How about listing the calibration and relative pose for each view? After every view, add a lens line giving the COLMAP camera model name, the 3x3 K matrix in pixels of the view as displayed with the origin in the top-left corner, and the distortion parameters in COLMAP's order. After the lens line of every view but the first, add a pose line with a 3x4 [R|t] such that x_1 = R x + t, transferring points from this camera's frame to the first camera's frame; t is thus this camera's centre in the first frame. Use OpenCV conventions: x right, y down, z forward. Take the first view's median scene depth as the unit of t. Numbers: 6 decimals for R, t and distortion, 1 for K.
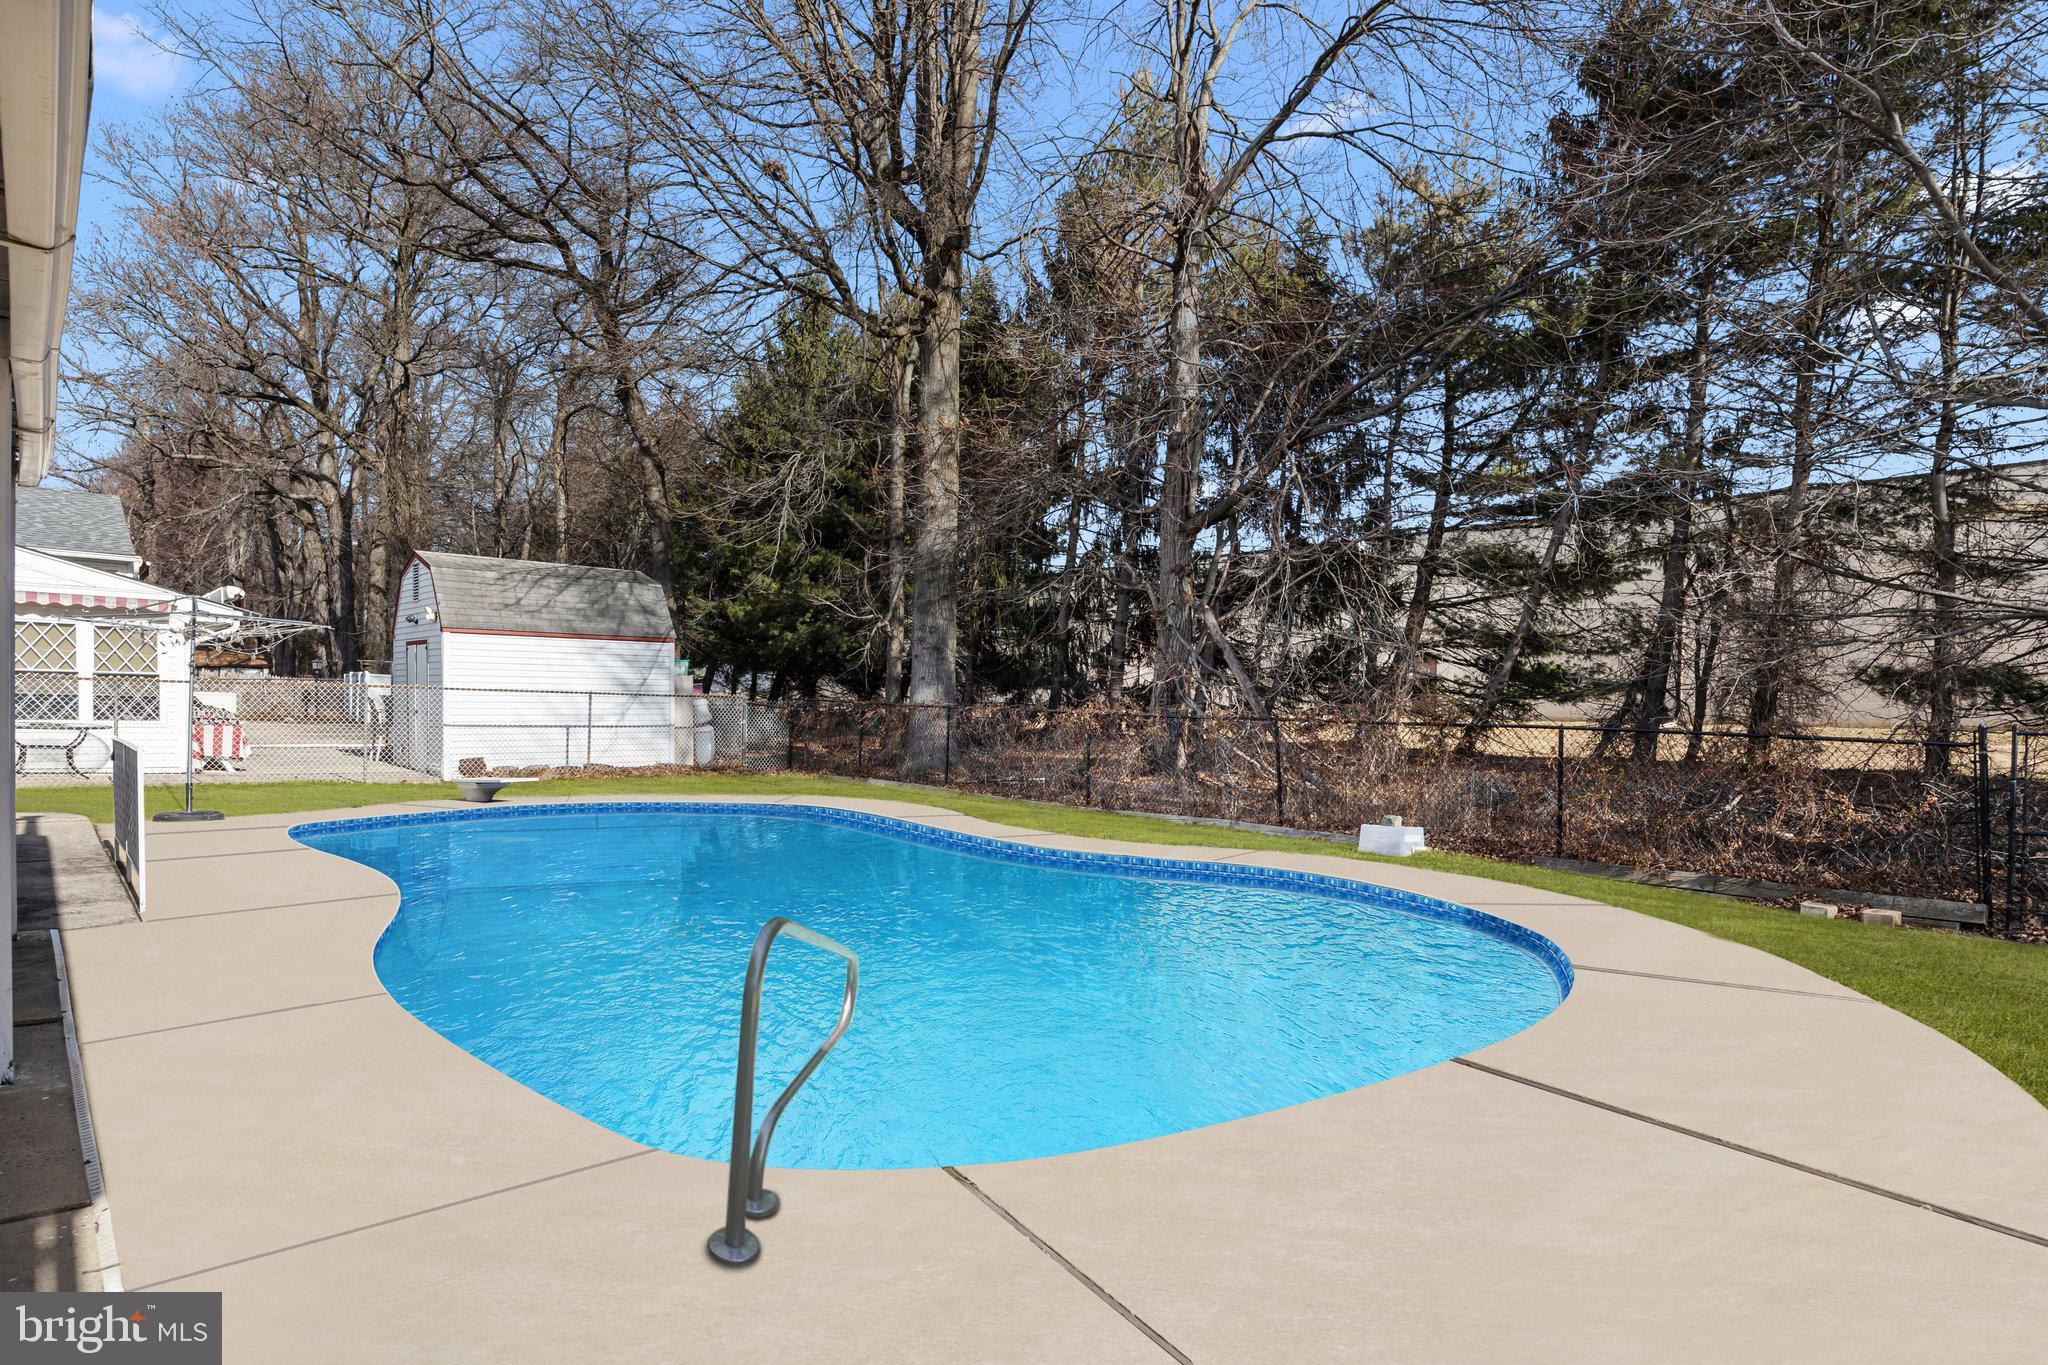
lens RADIAL K [[1063.0, 0, 1036.4], [0, 1063.0, 750.1], [0, 0, 1]] dist [0.005392, -0.002088]
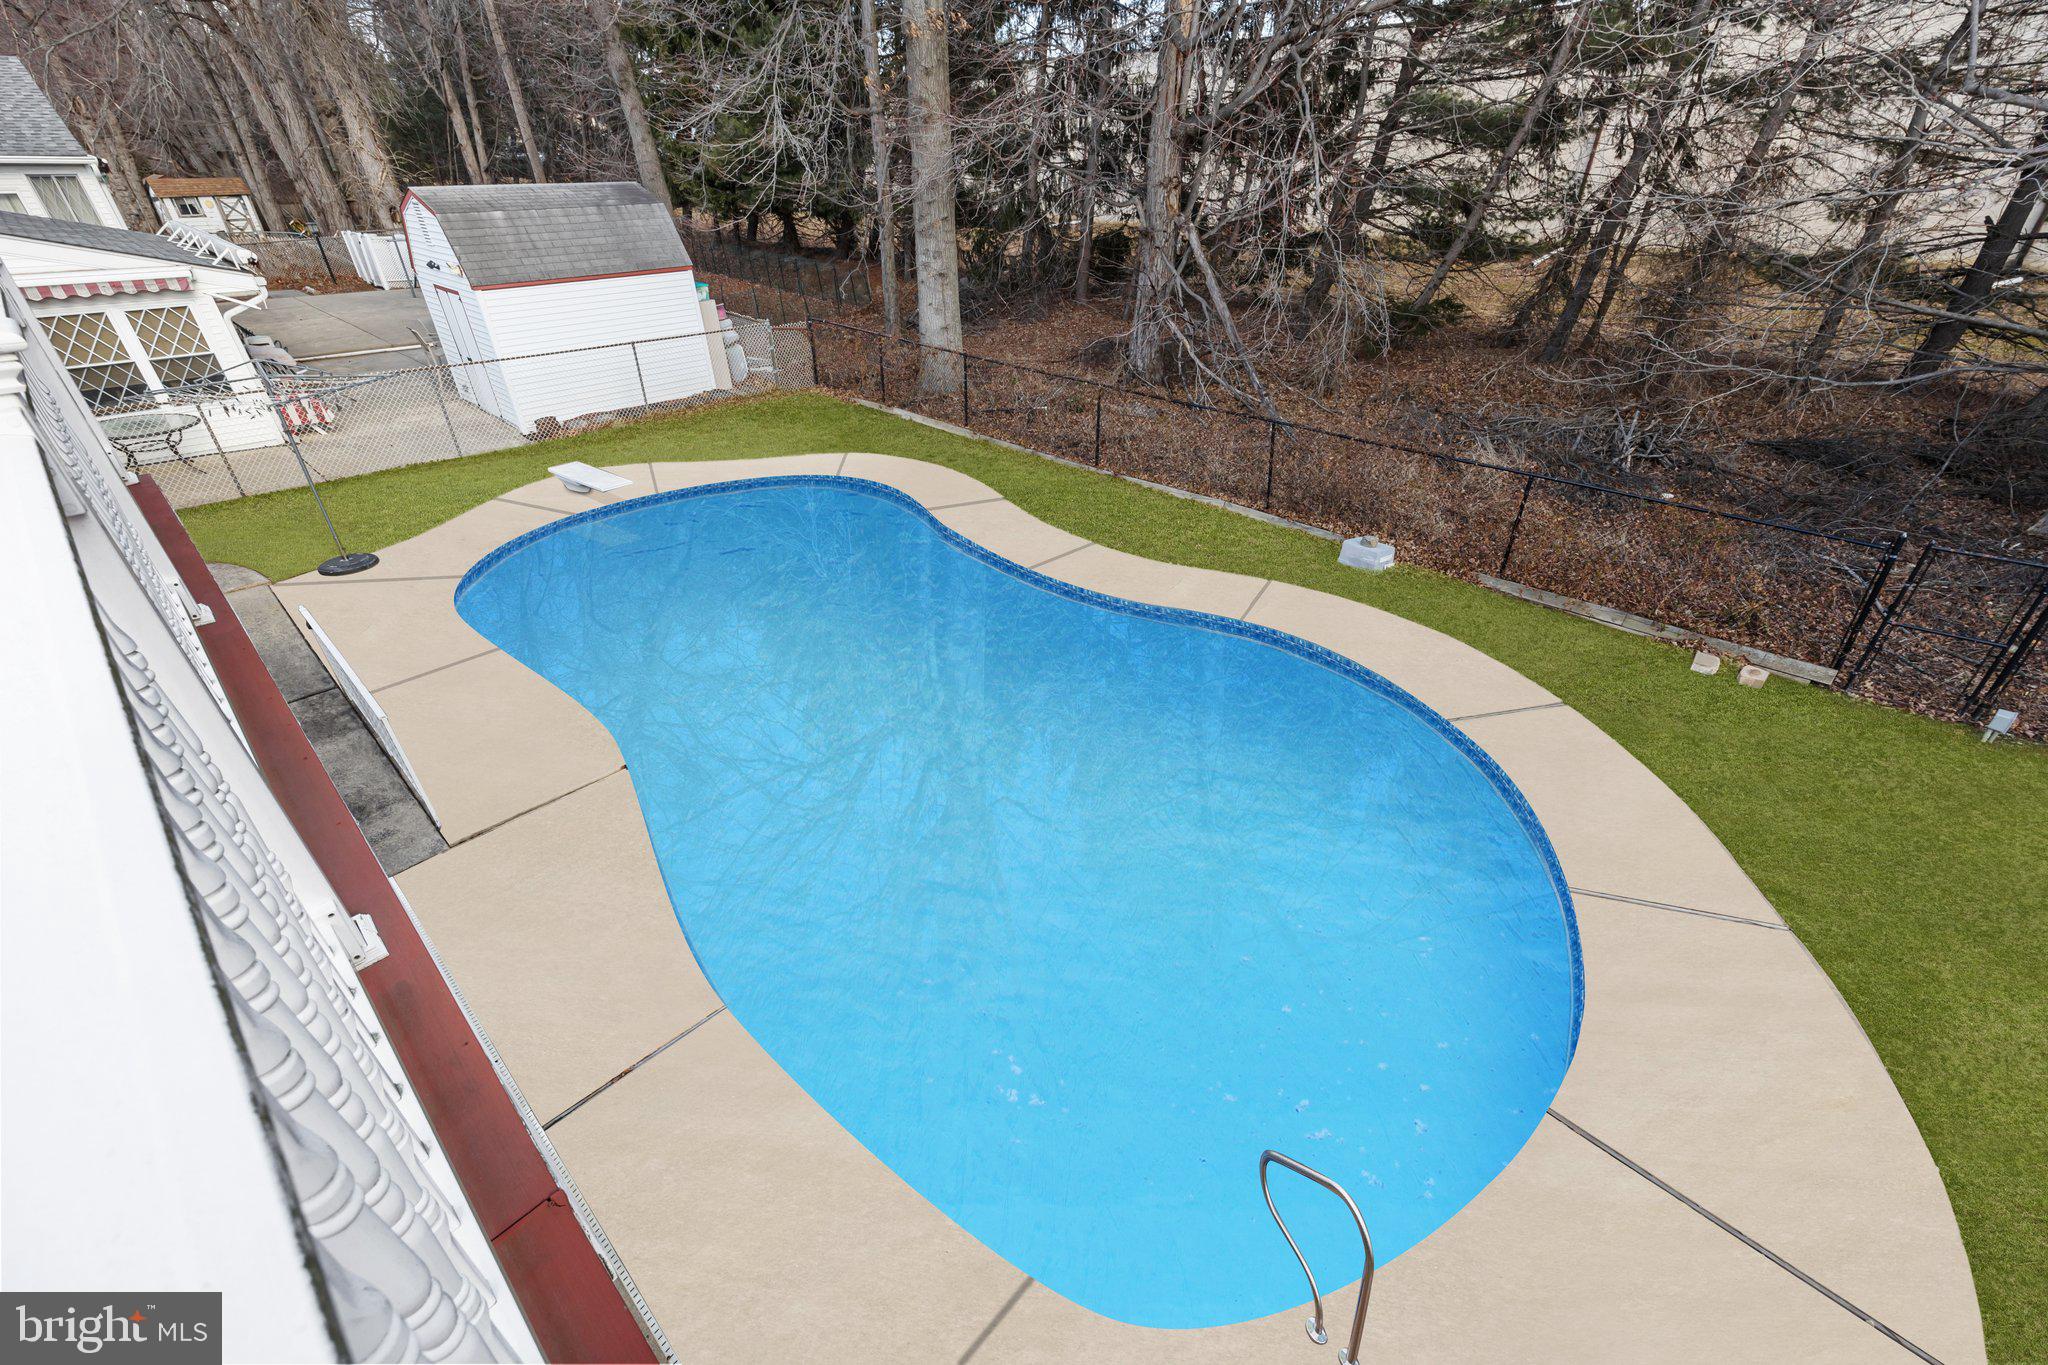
lens RADIAL K [[816.7, 0, 1026.7], [0, 816.7, 676.9], [0, 0, 1]] dist [0.009510, -0.000141]
pose [[0.997682, -0.054119, 0.041248, -0.053722], [0.025501, 0.859361, 0.510732, -0.140840], [-0.063087, -0.508497, 0.858750, 0.062115]]
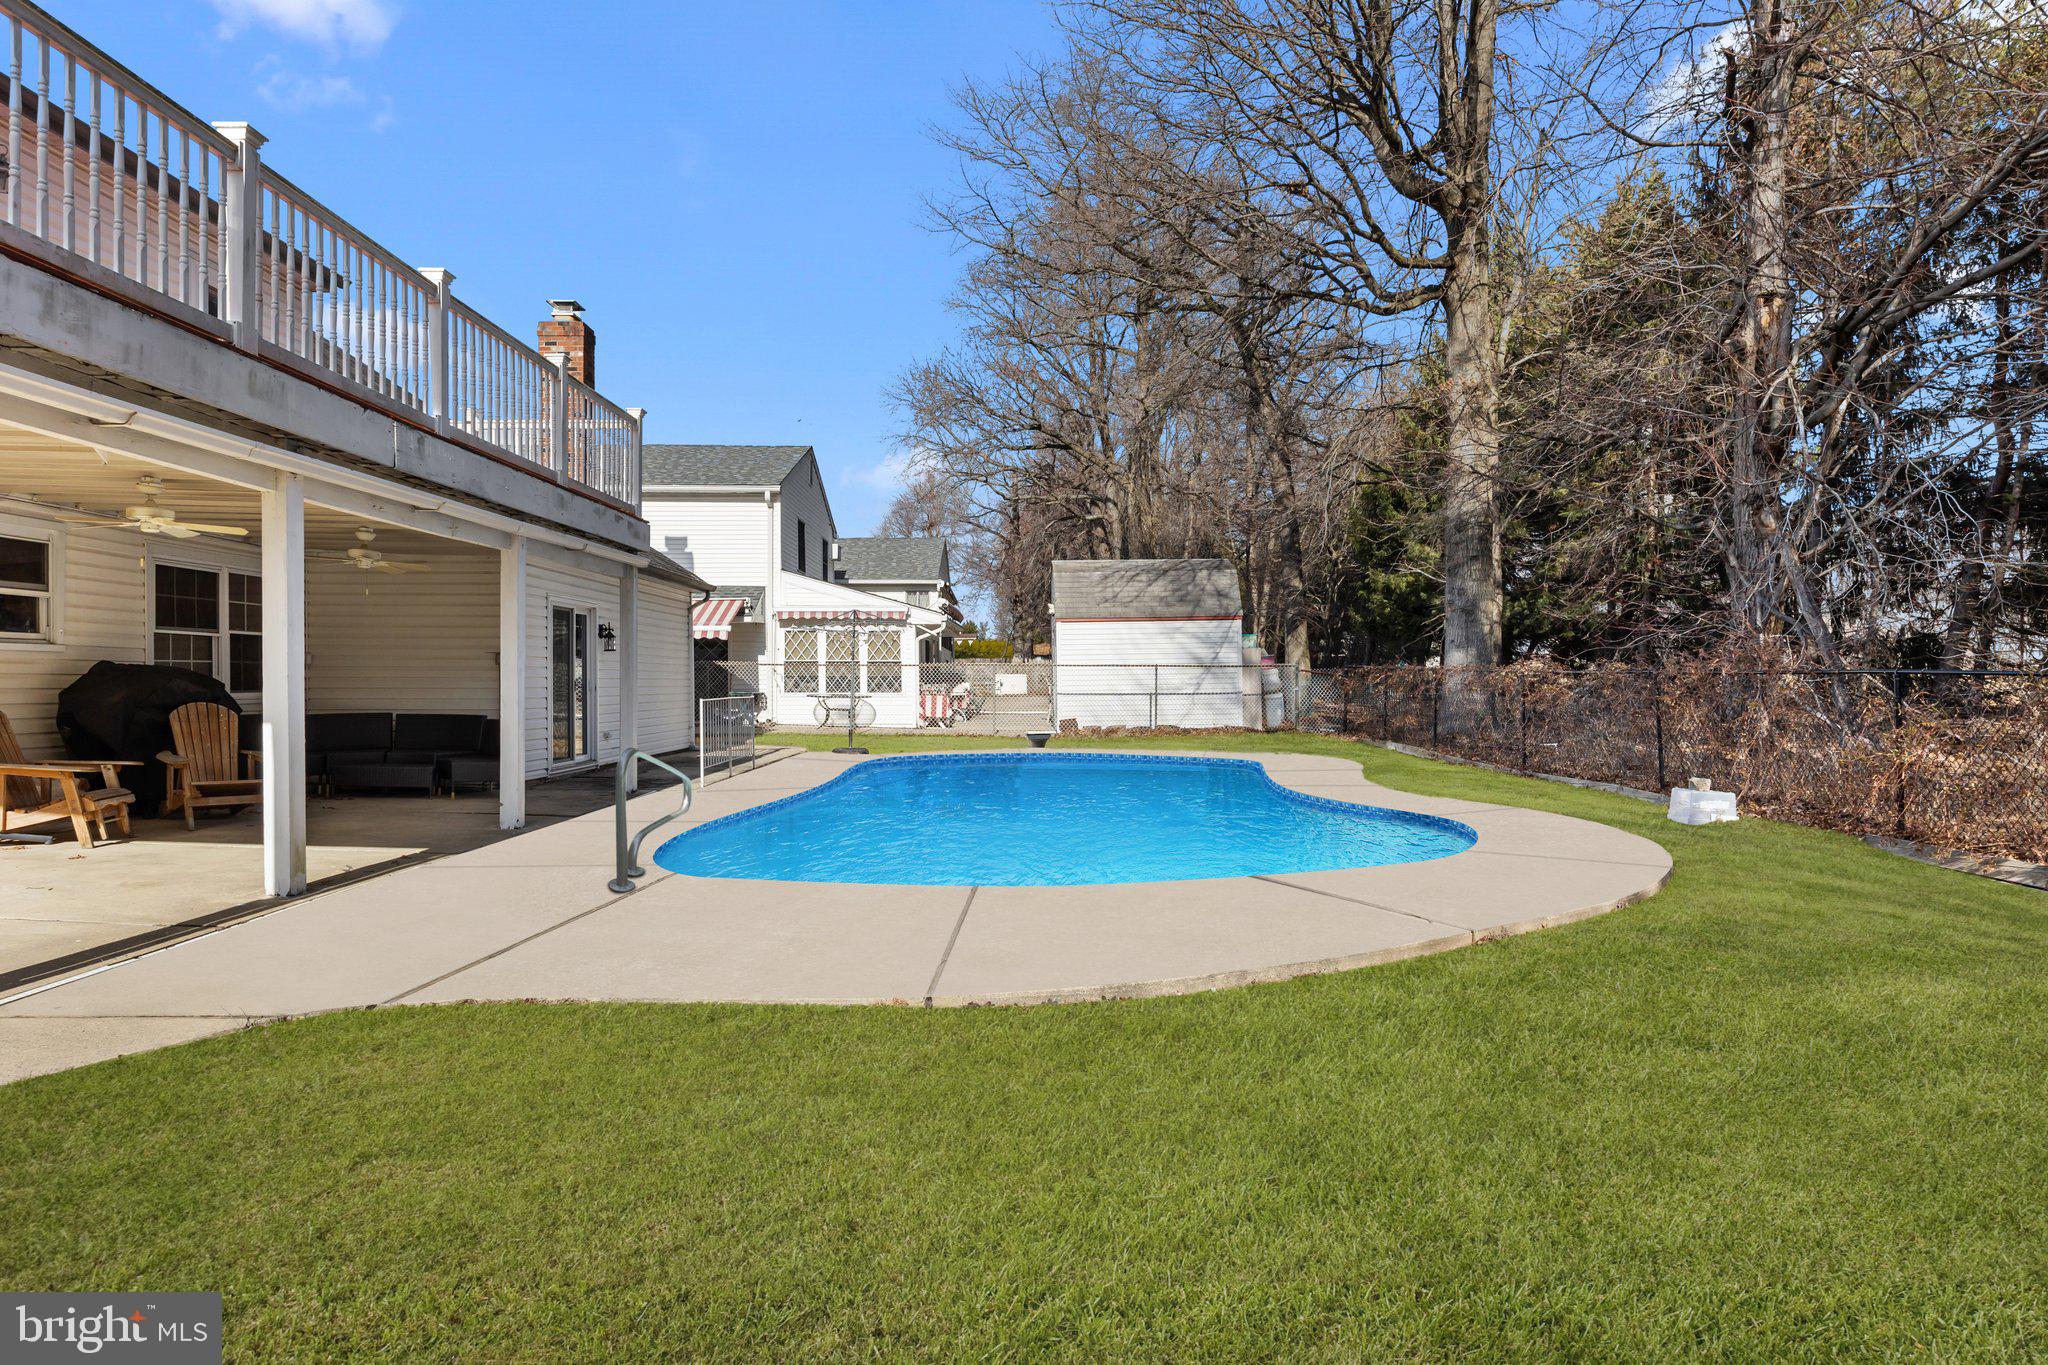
lens RADIAL K [[1147.2, 0, 1008.1], [0, 1147.2, 674.6], [0, 0, 1]] dist [0.000390, -0.000954]
pose [[0.716161, -0.022275, -0.697580, 0.295778], [-0.012859, 0.998900, -0.045099, 0.013058], [0.697817, 0.041268, 0.715086, -0.035981]]
